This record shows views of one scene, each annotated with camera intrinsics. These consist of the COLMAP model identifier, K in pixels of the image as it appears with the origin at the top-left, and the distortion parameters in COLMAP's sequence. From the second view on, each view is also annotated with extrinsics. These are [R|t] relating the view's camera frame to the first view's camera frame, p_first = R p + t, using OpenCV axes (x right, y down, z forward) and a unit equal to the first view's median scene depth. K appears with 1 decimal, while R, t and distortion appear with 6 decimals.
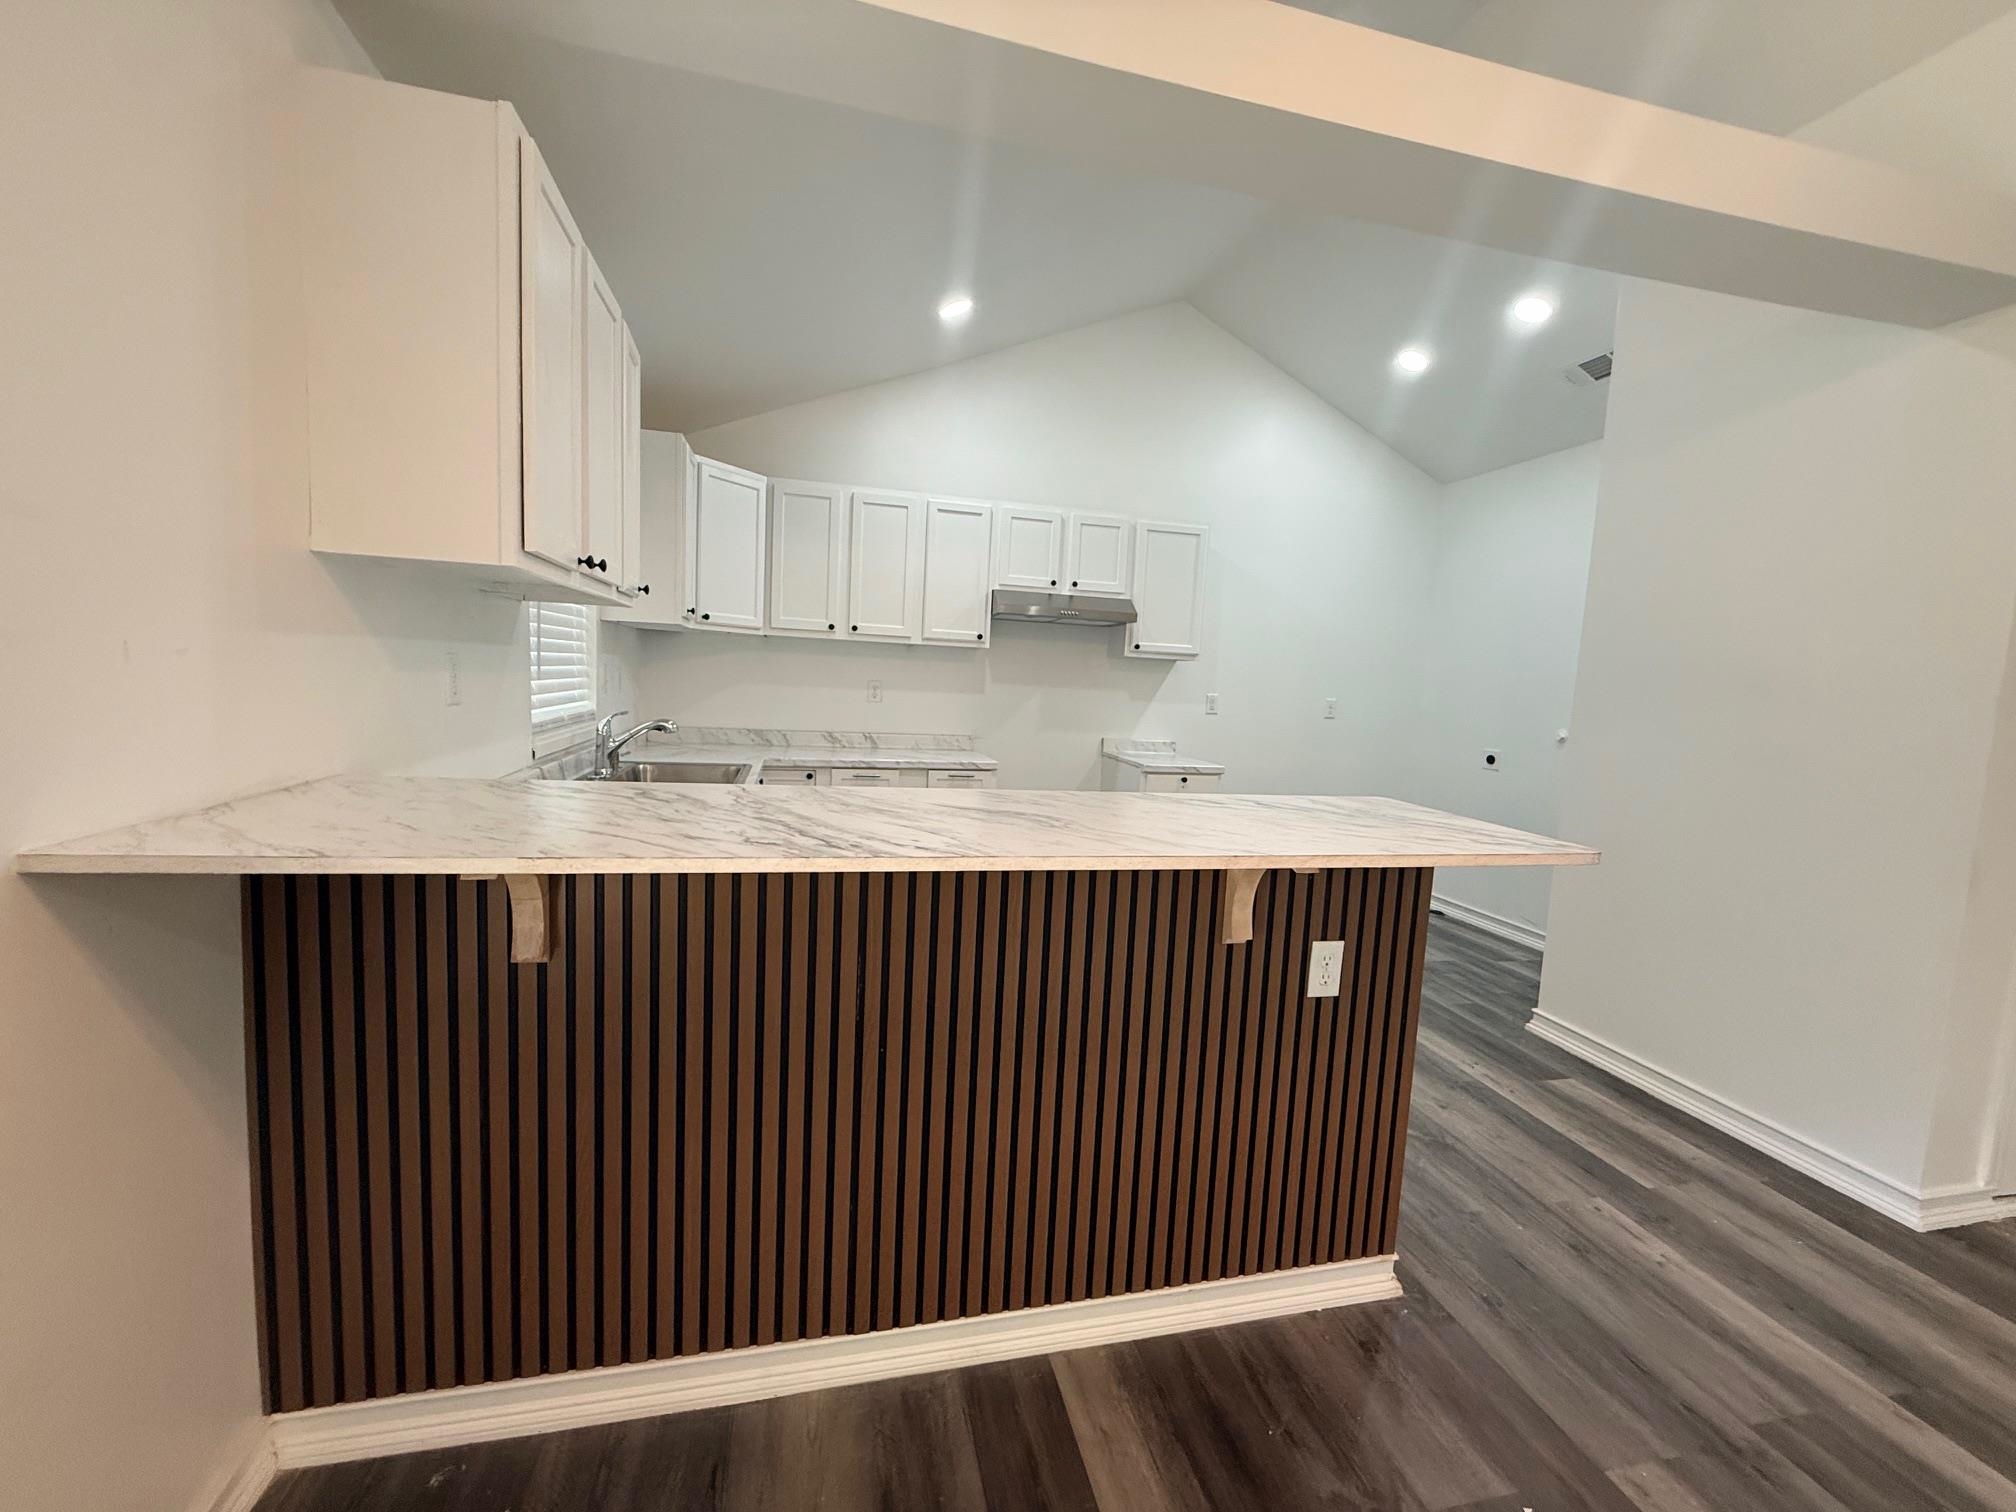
lens RADIAL K [[801.0, 0, 1000.4], [0, 801.0, 755.0], [0, 0, 1]] dist [-0.000170, 0.000090]
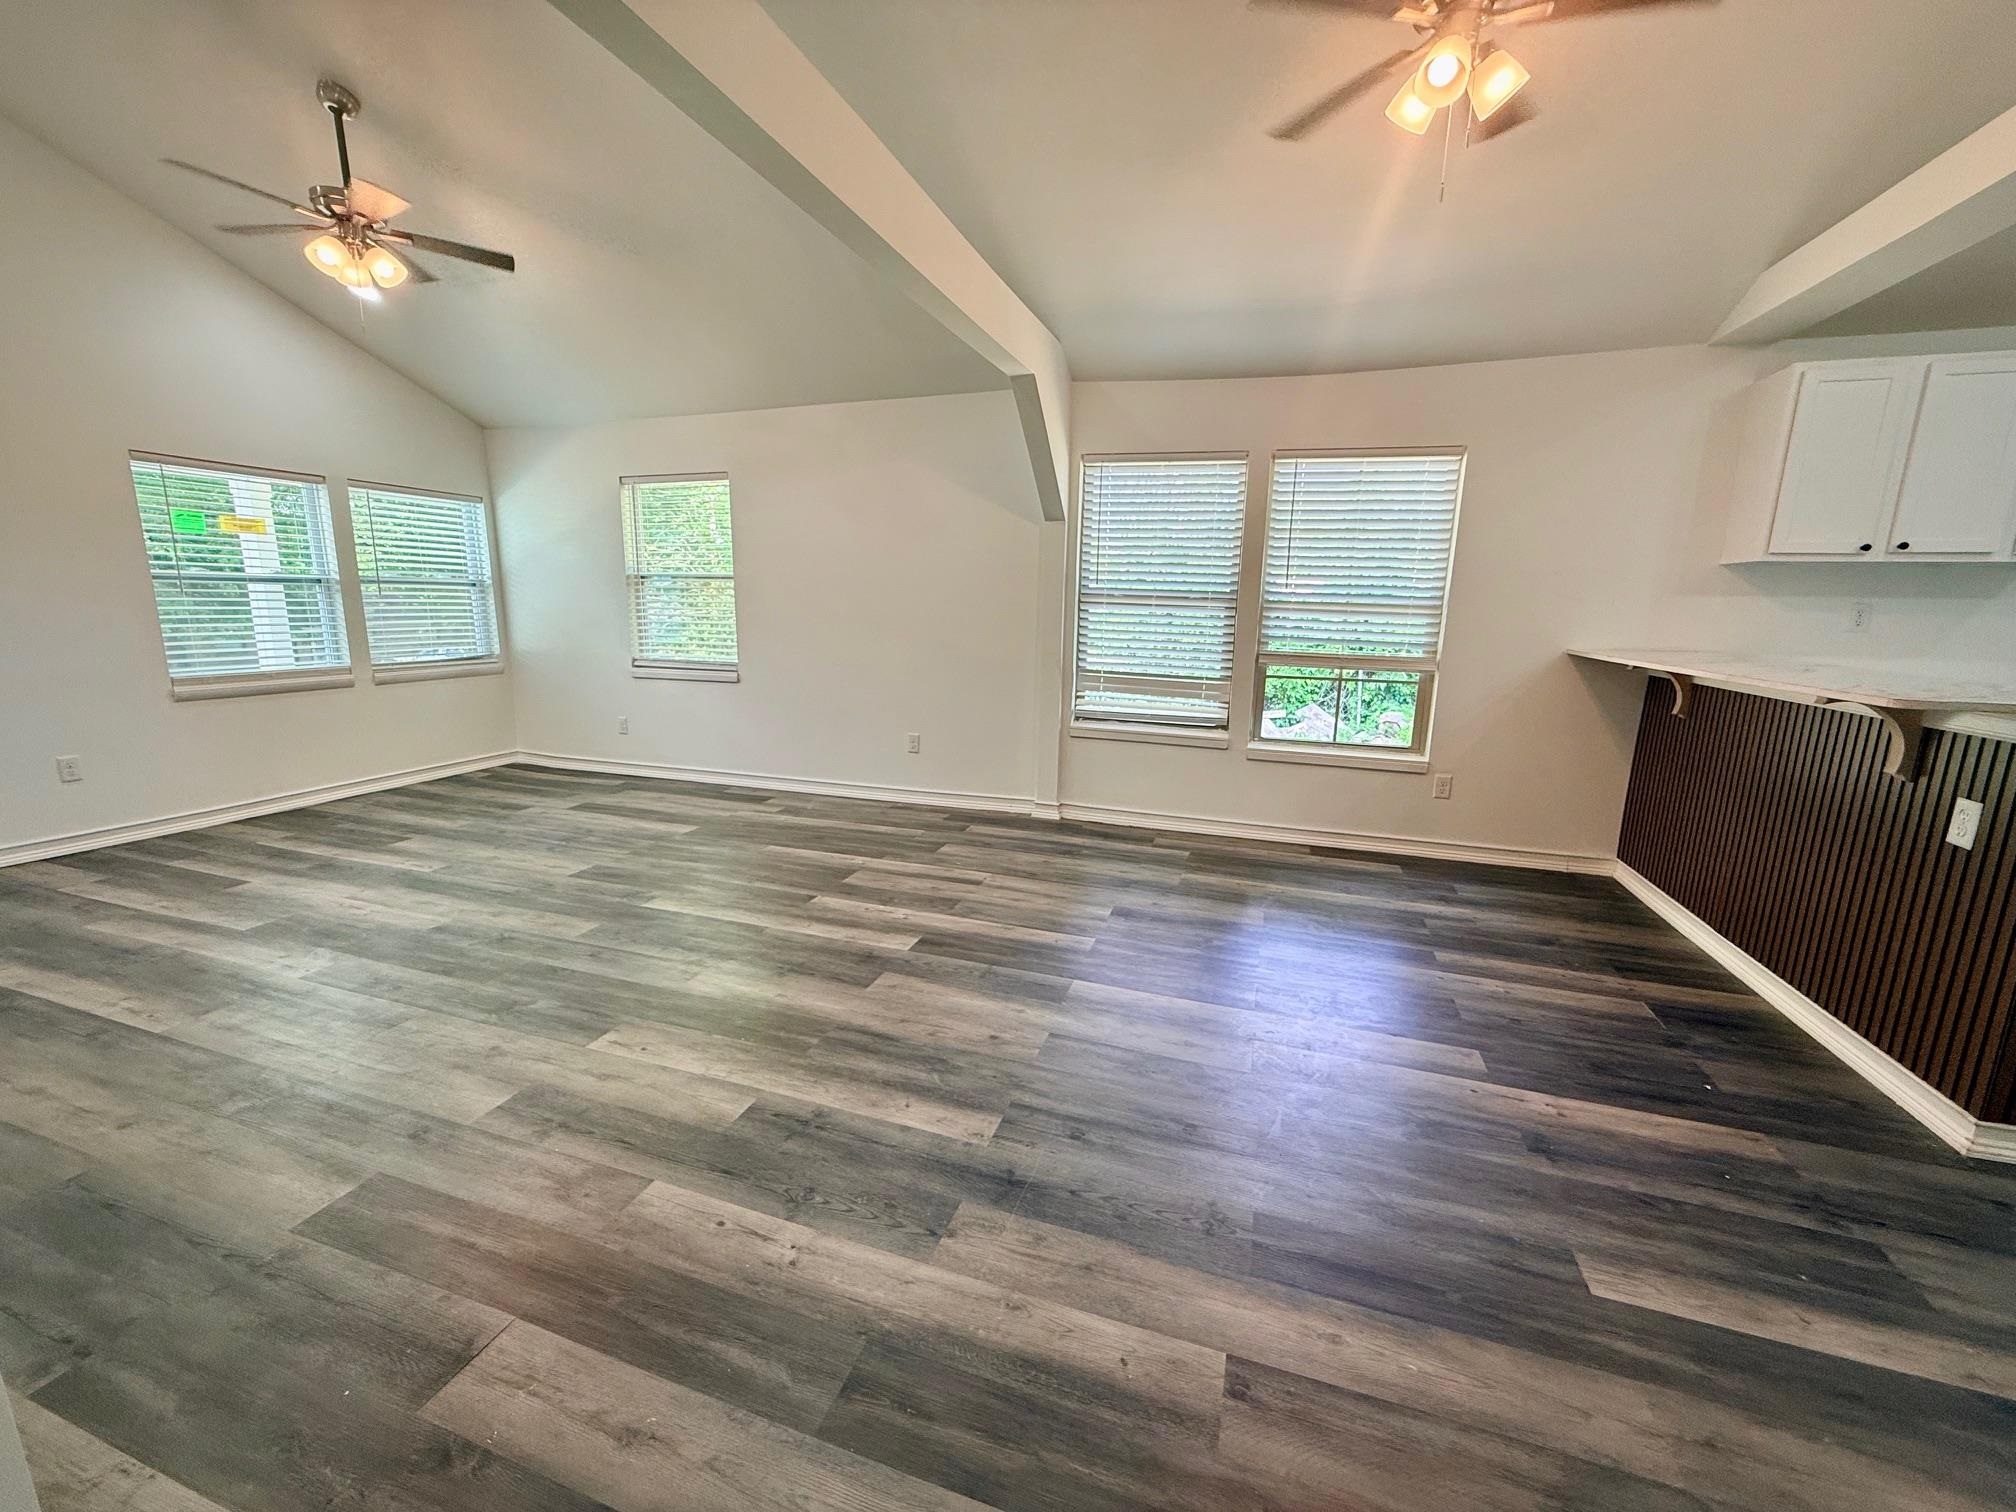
lens RADIAL K [[801.0, 0, 1005.2], [0, 801.0, 758.6], [0, 0, 1]] dist [-0.000170, 0.000090]
pose [[-0.527423, 0.101603, -0.843506, 1.010924], [-0.127920, 0.972009, 0.197067, 0.054935], [0.839918, 0.211839, -0.499662, 0.169595]]
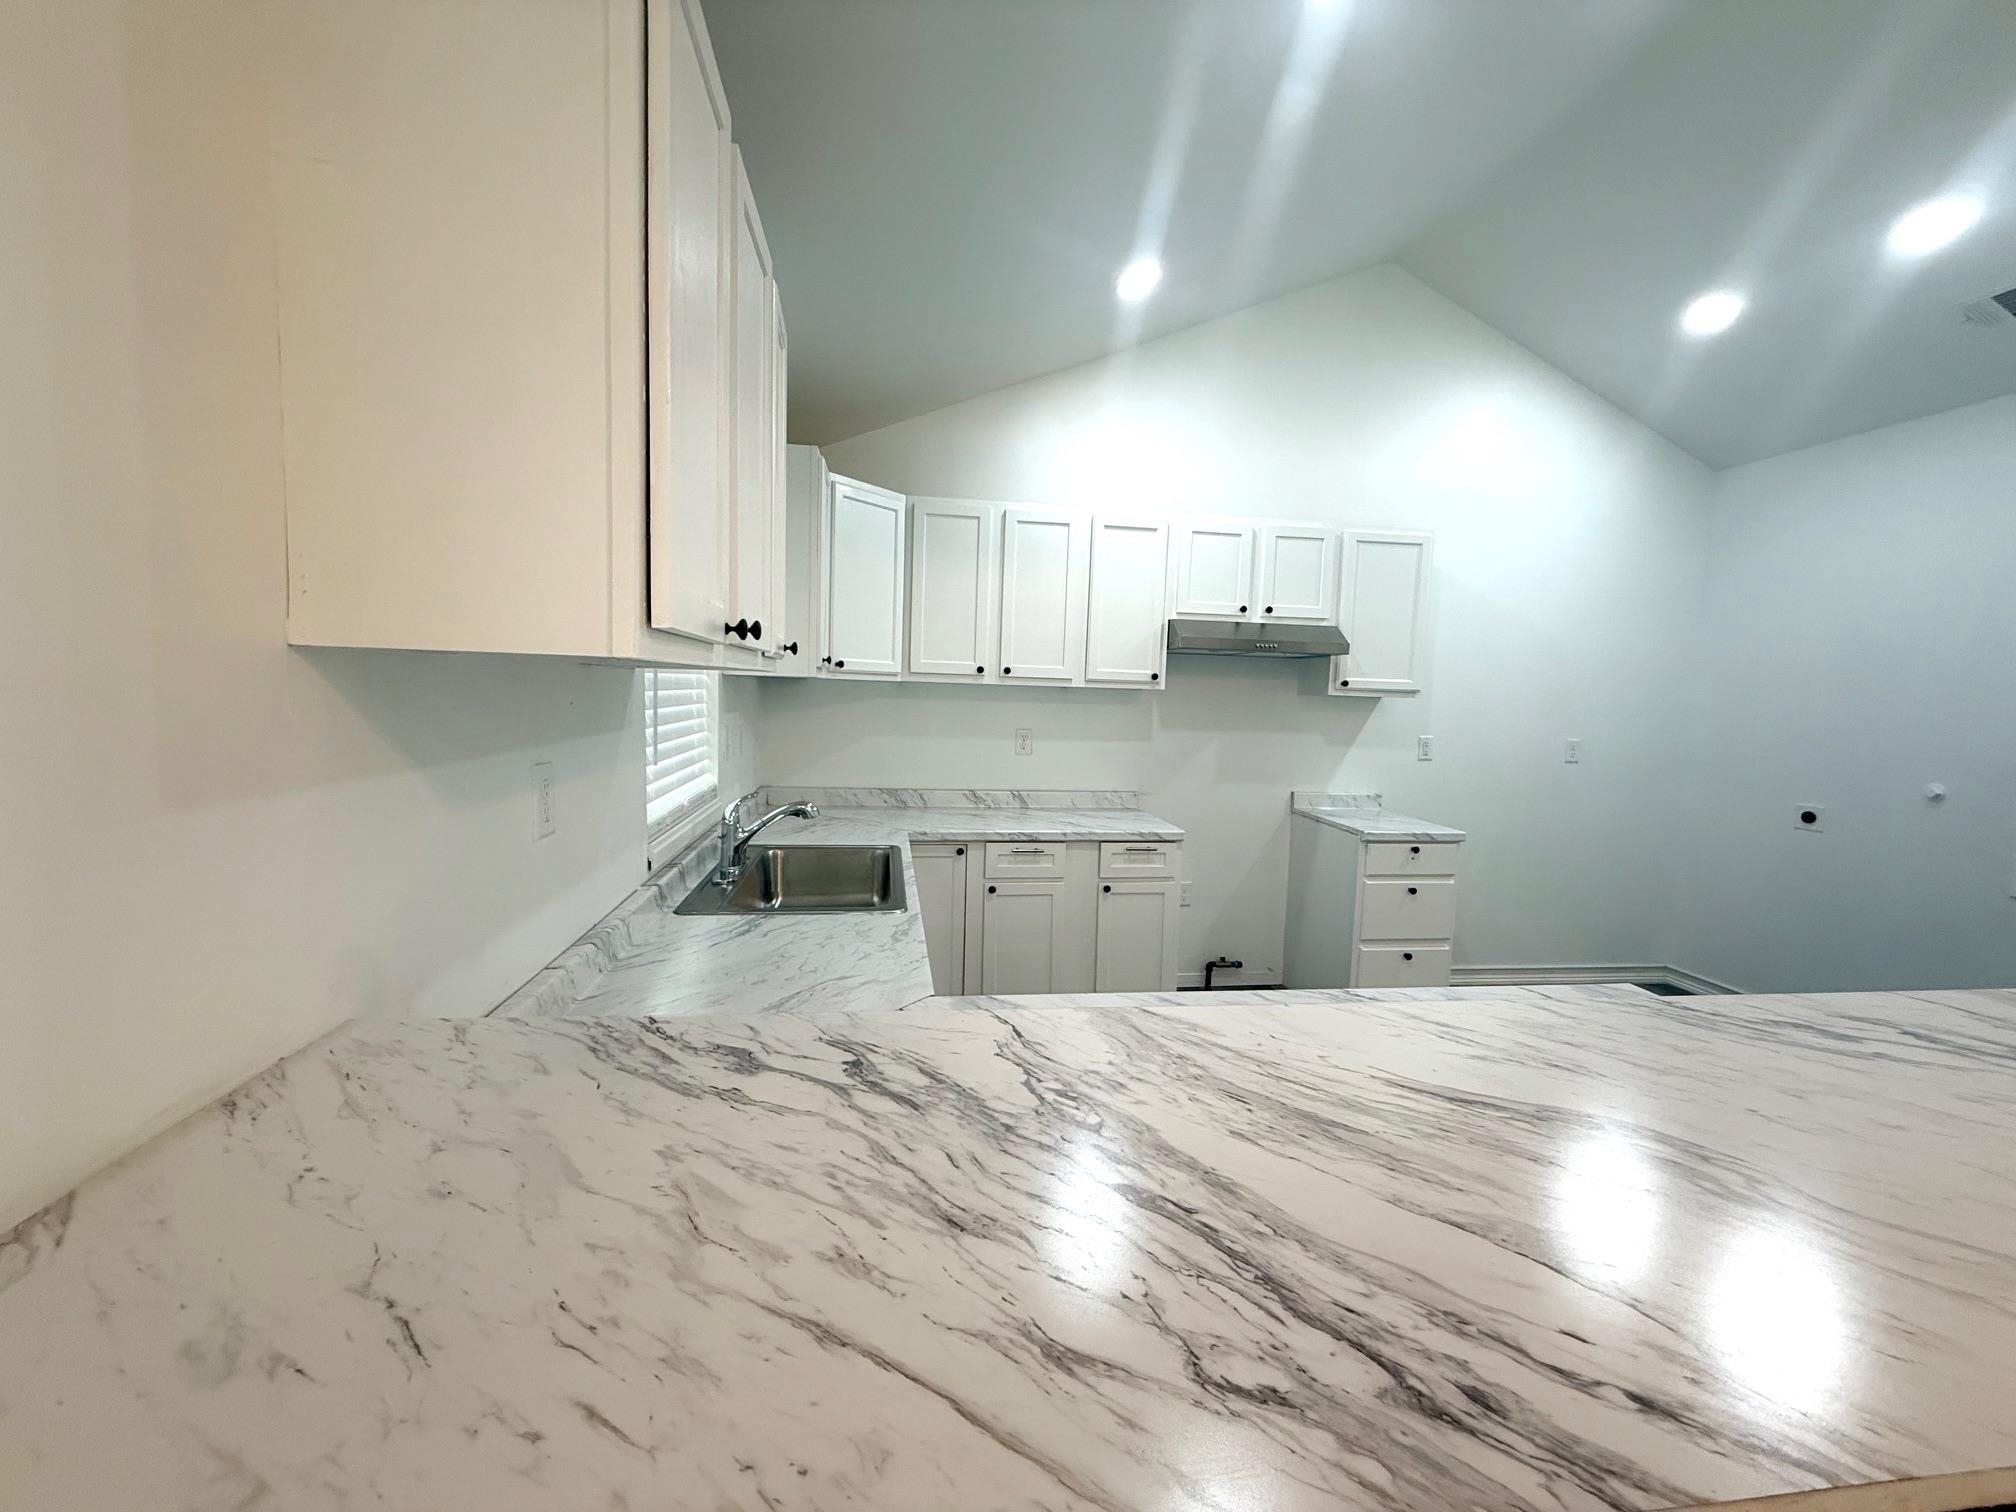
lens RADIAL K [[801.0, 0, 1001.4], [0, 801.0, 753.5], [0, 0, 1]] dist [-0.000170, 0.000090]
pose [[0.994935, -0.010268, -0.099997, -0.116180], [0.008337, 0.999771, -0.019710, -0.060829], [0.100177, 0.018777, 0.994792, 0.184142]]
